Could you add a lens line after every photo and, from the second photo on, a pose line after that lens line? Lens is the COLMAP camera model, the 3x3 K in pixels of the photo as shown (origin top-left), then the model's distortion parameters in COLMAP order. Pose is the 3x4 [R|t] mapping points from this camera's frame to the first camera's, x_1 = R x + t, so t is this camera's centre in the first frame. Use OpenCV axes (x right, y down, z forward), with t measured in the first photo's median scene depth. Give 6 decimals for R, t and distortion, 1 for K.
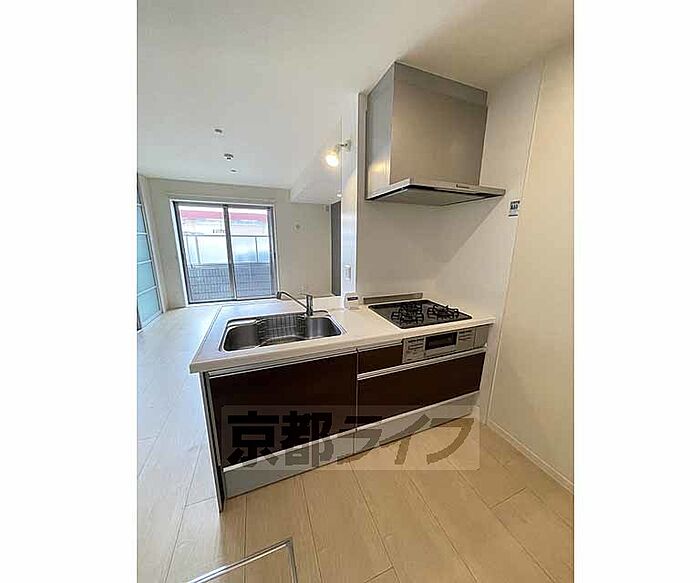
lens RADIAL K [[235.6, 0, 350.0], [0, 235.6, 291.5], [0, 0, 1]] dist [-0.000248, -0.000012]
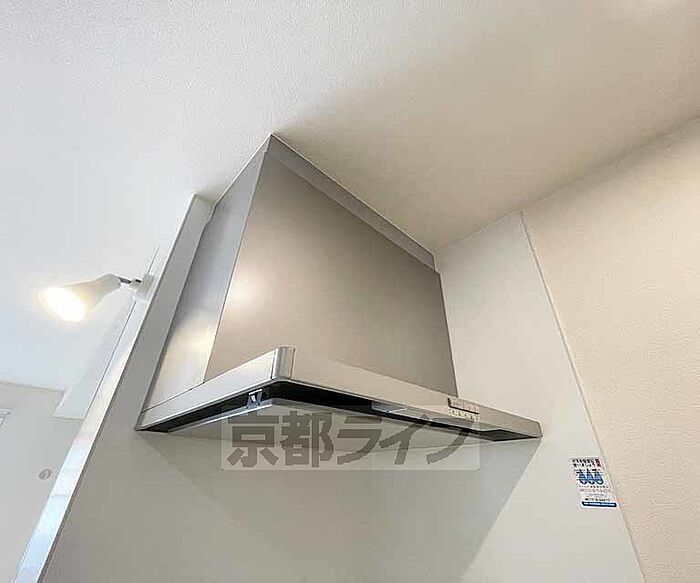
lens RADIAL K [[312.7, 0, 350.0], [0, 312.7, 291.5], [0, 0, 1]] dist [-0.001226, -0.000173]
pose [[0.926837, 0.186938, 0.325618, 0.180991], [0.089774, 0.731752, -0.675632, -0.273267], [-0.364574, 0.655433, 0.661433, 0.638423]]
